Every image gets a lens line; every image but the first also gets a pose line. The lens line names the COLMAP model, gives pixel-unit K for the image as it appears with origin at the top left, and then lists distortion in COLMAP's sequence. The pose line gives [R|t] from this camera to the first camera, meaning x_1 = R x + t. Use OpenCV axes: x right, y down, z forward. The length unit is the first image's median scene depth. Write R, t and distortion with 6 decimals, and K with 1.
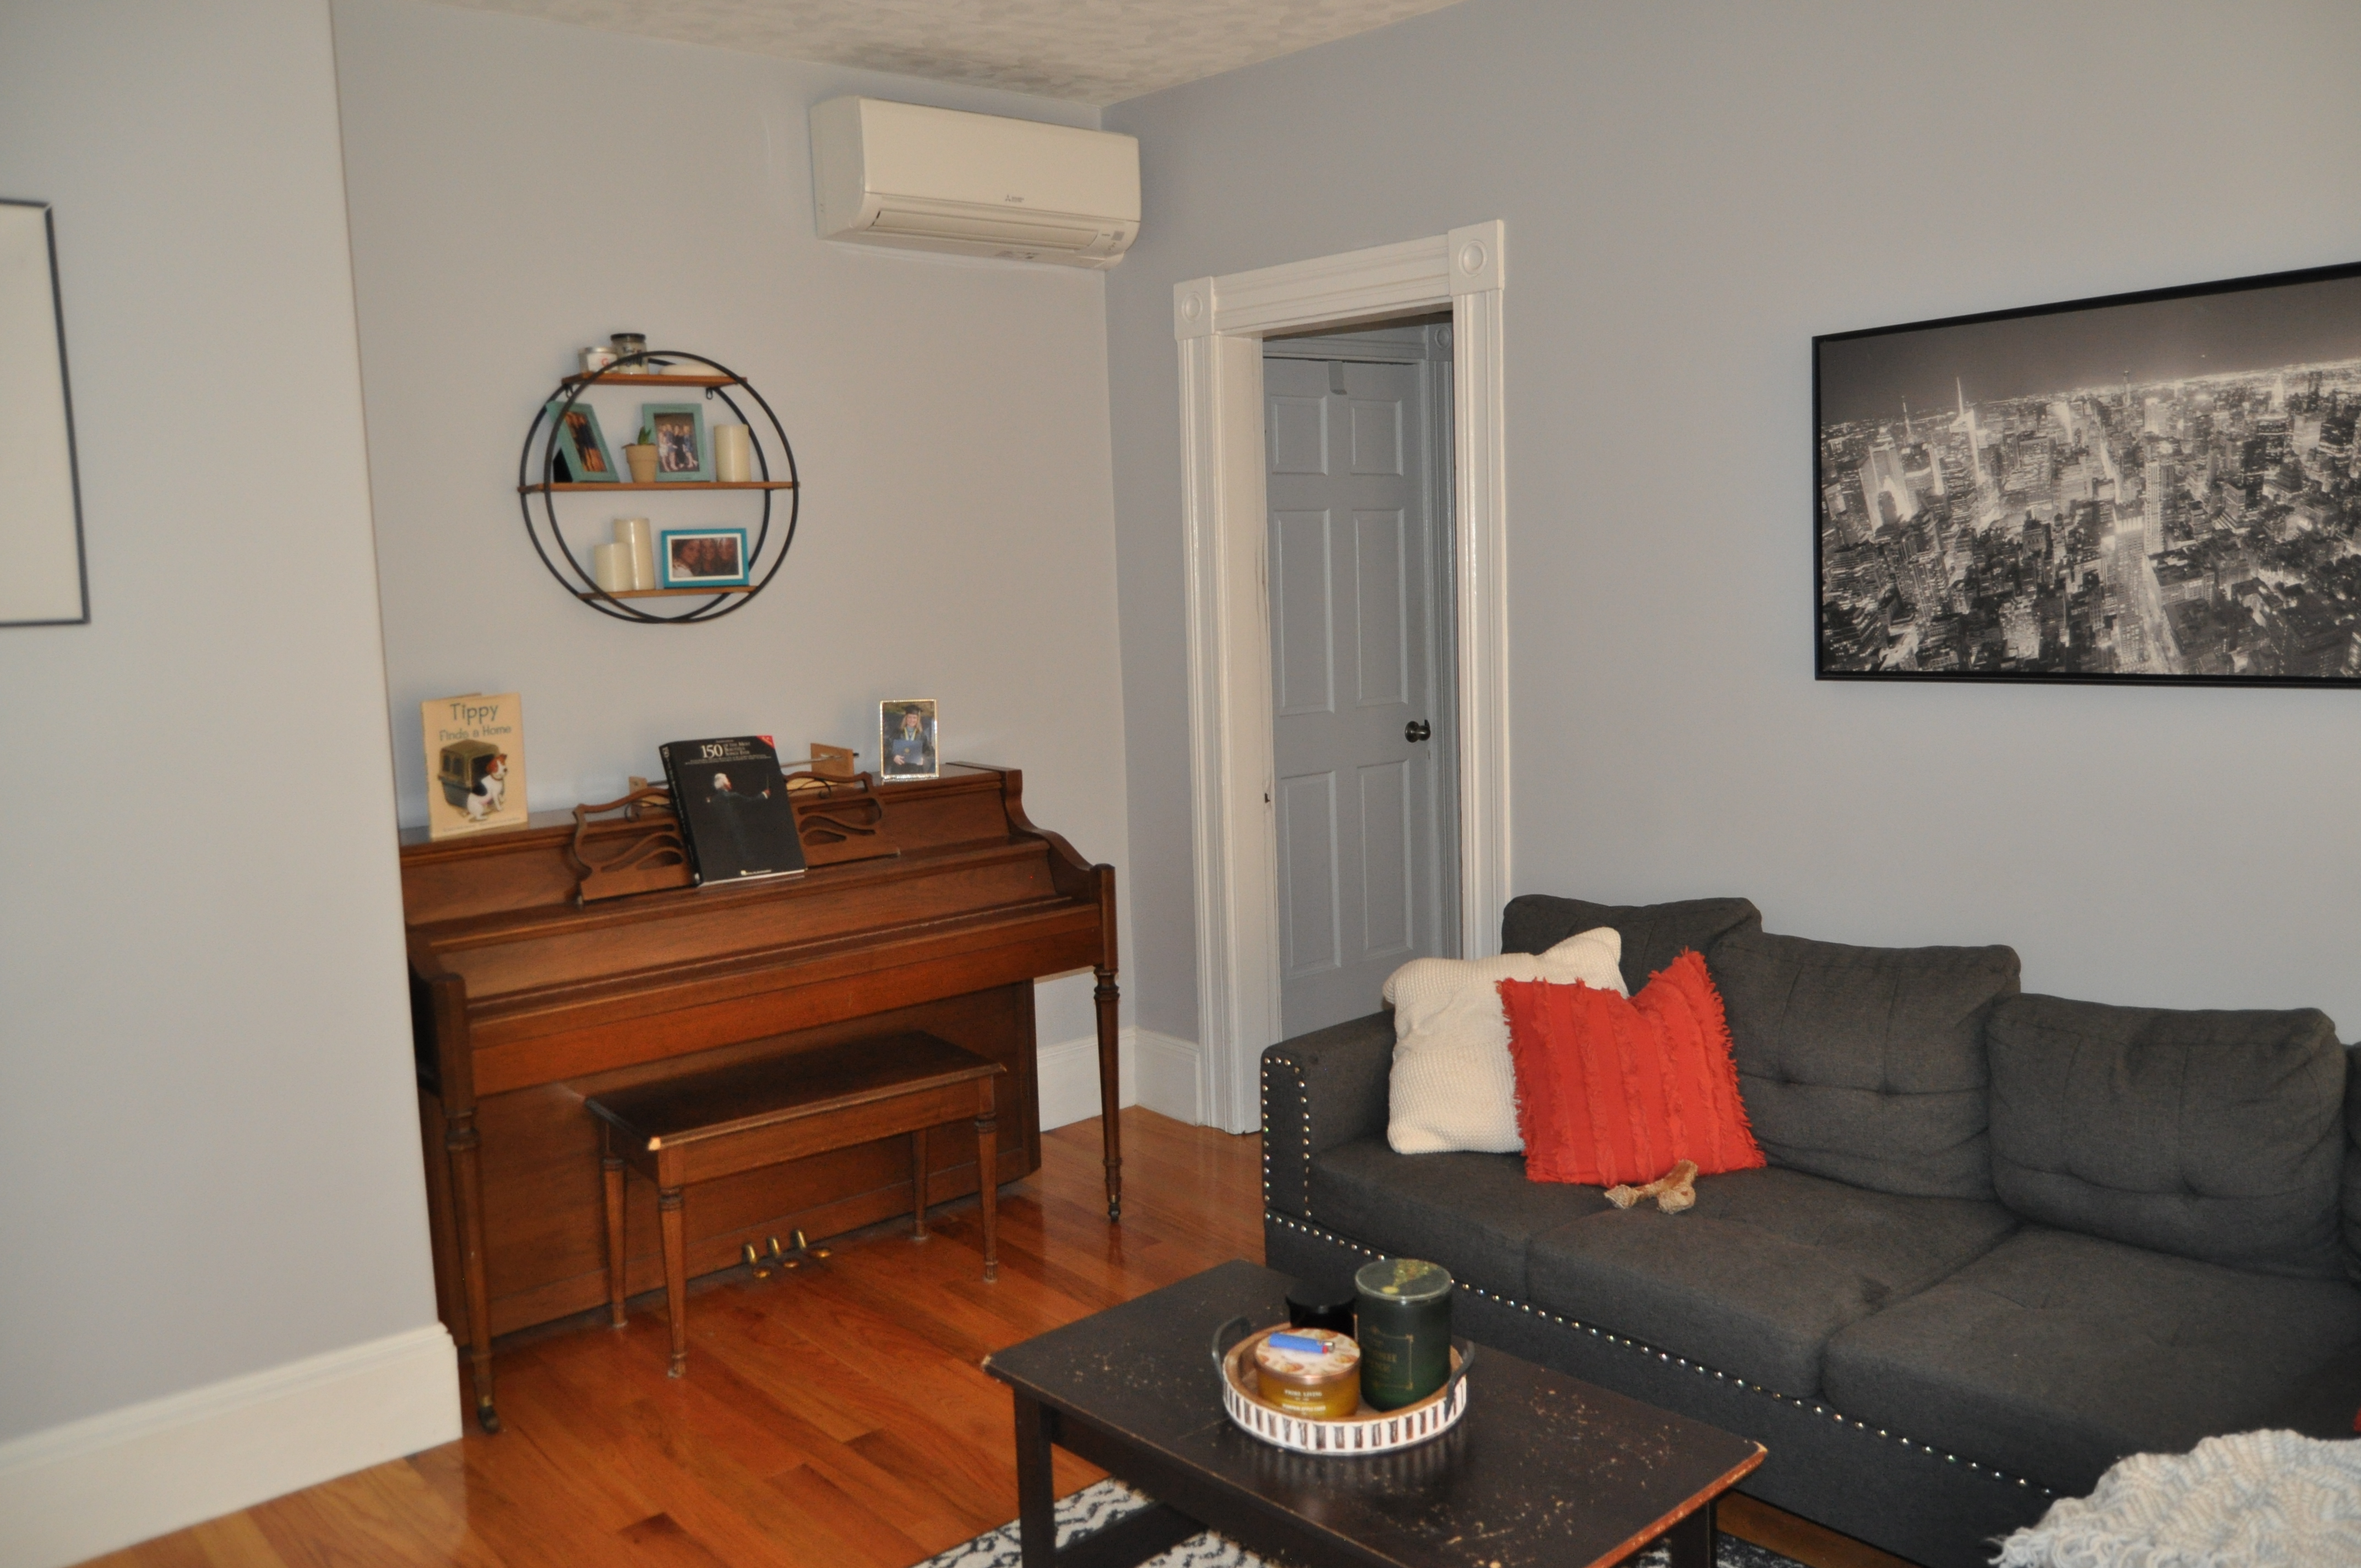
lens RADIAL K [[1869.9, 0, 1180.5], [0, 1869.9, 784.0], [0, 0, 1]] dist [-0.012055, 0.000170]
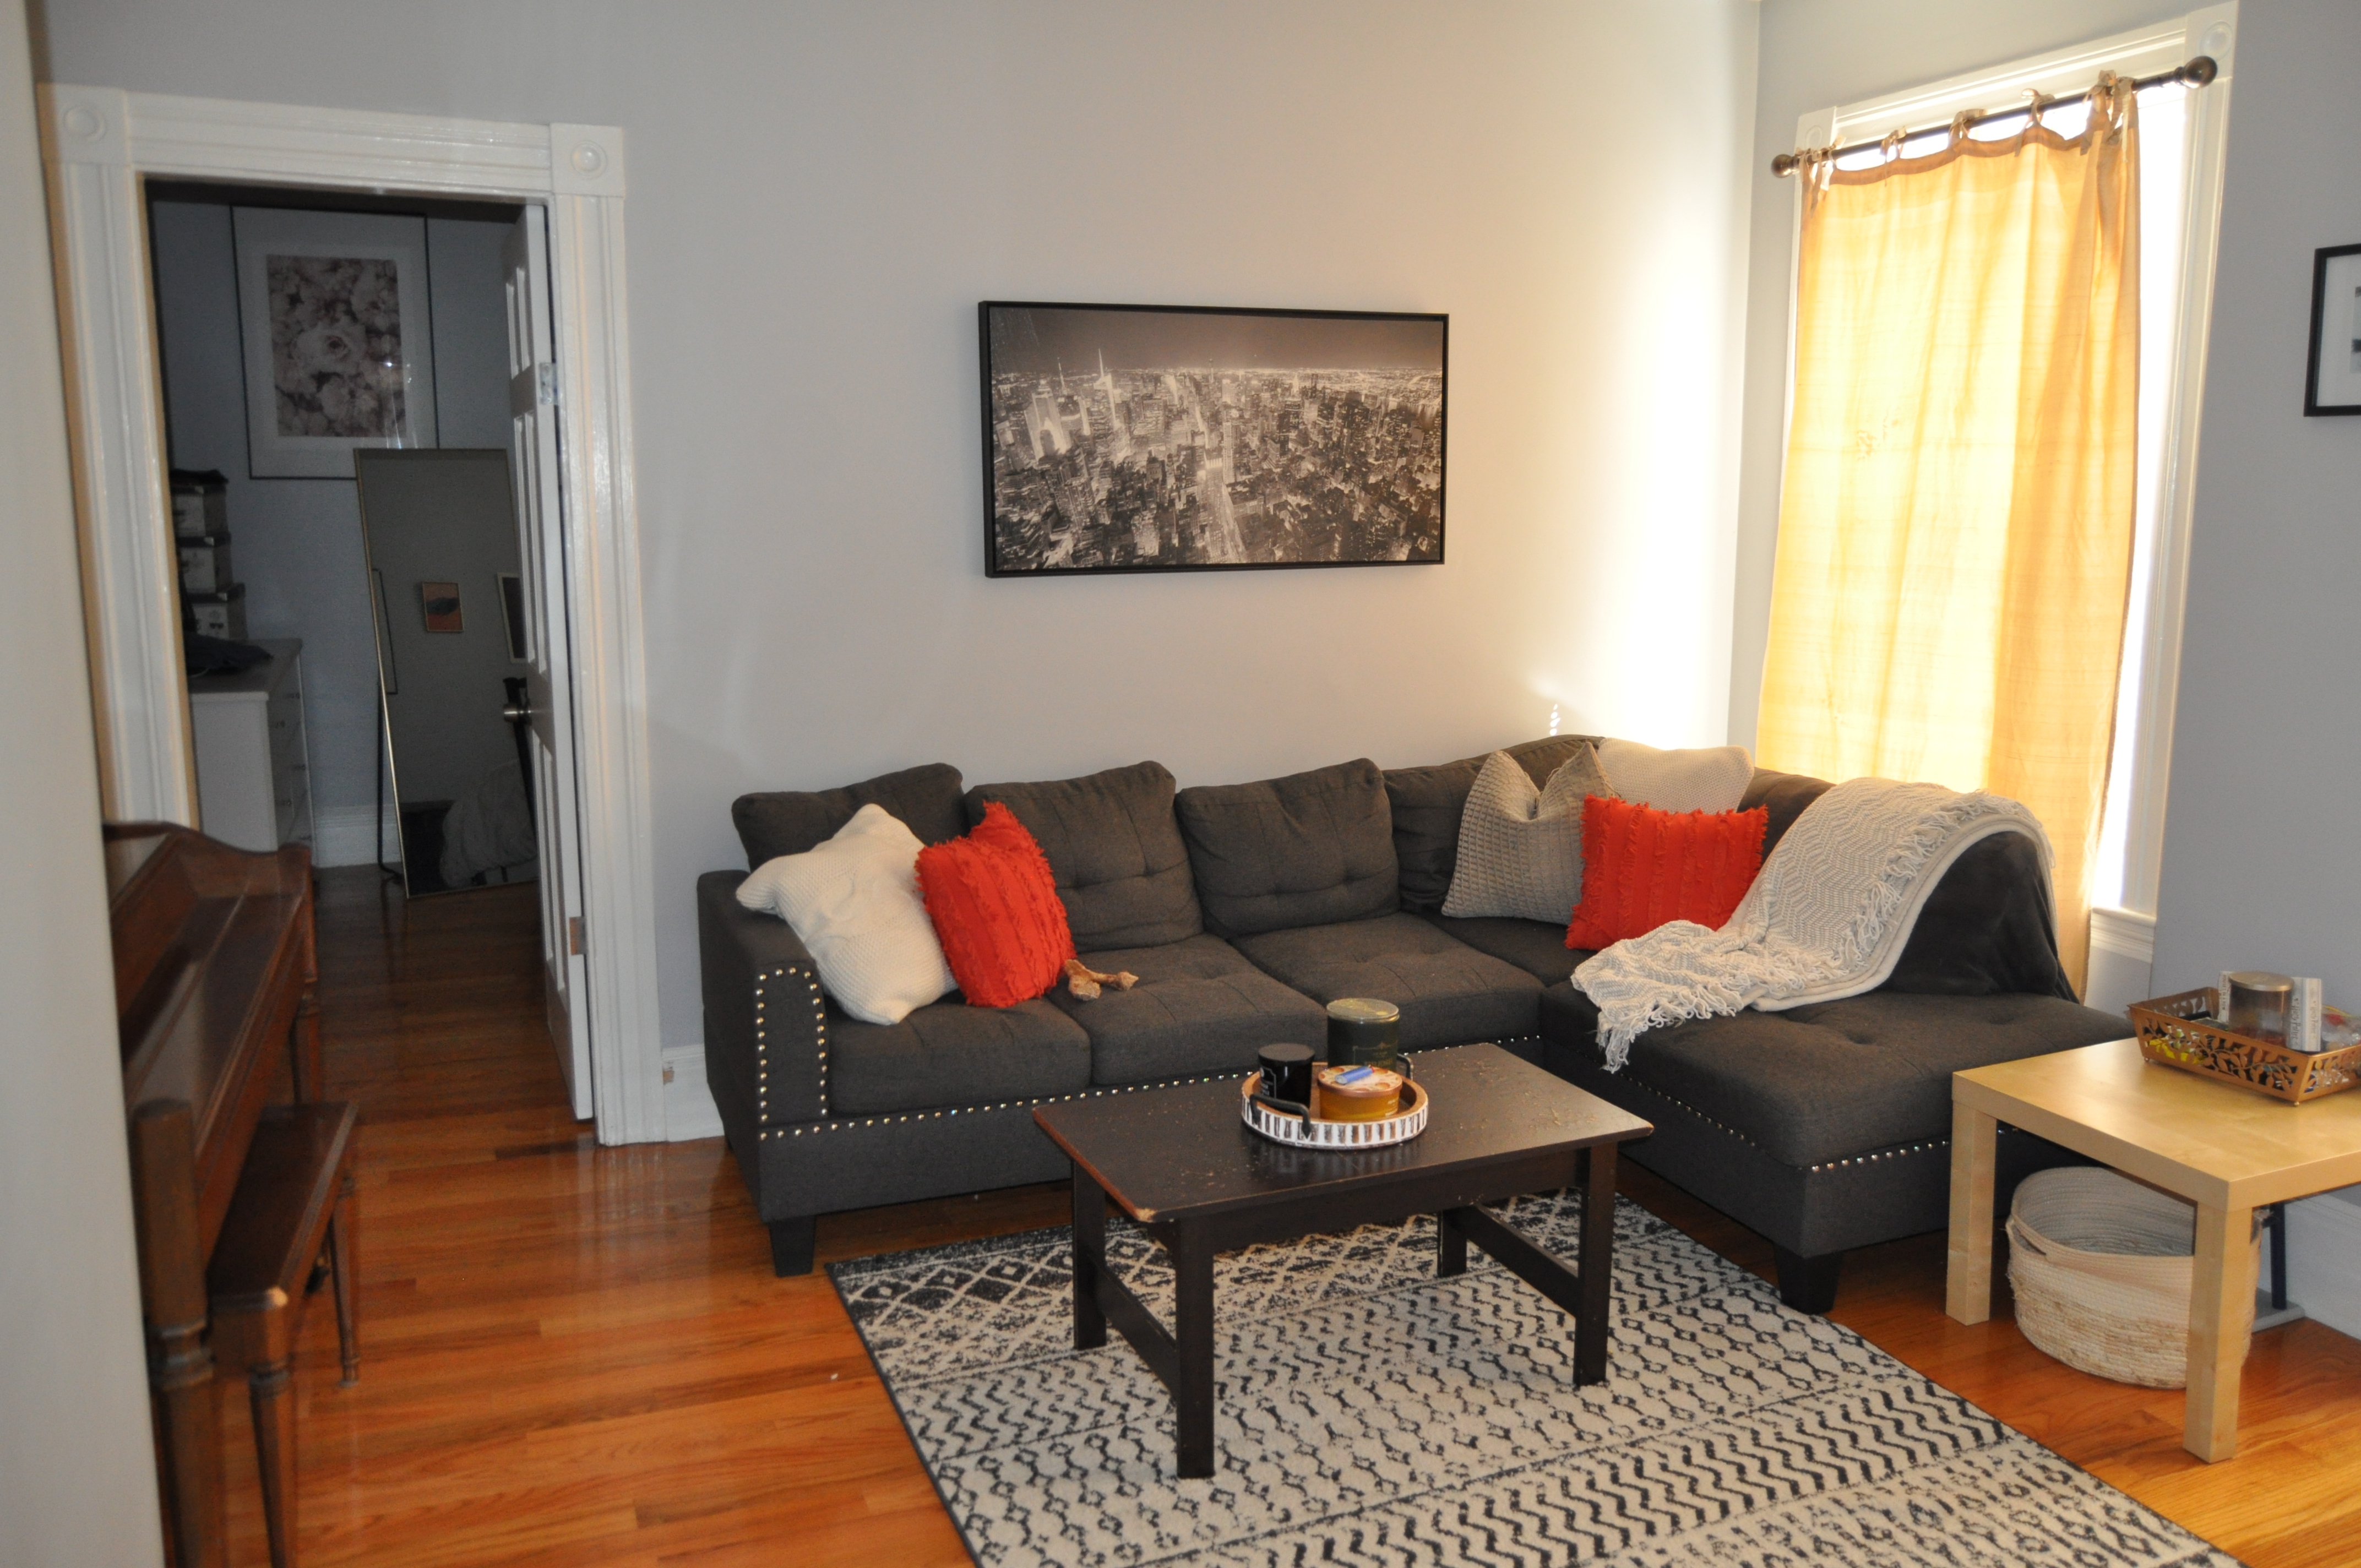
lens RADIAL K [[1869.9, 0, 1180.5], [0, 1869.9, 784.0], [0, 0, 1]] dist [-0.012055, 0.000170]
pose [[0.316555, -0.112668, 0.941859, -0.901260], [0.100287, 0.991331, 0.084880, -0.013757], [-0.943258, 0.067587, 0.325110, 0.534922]]
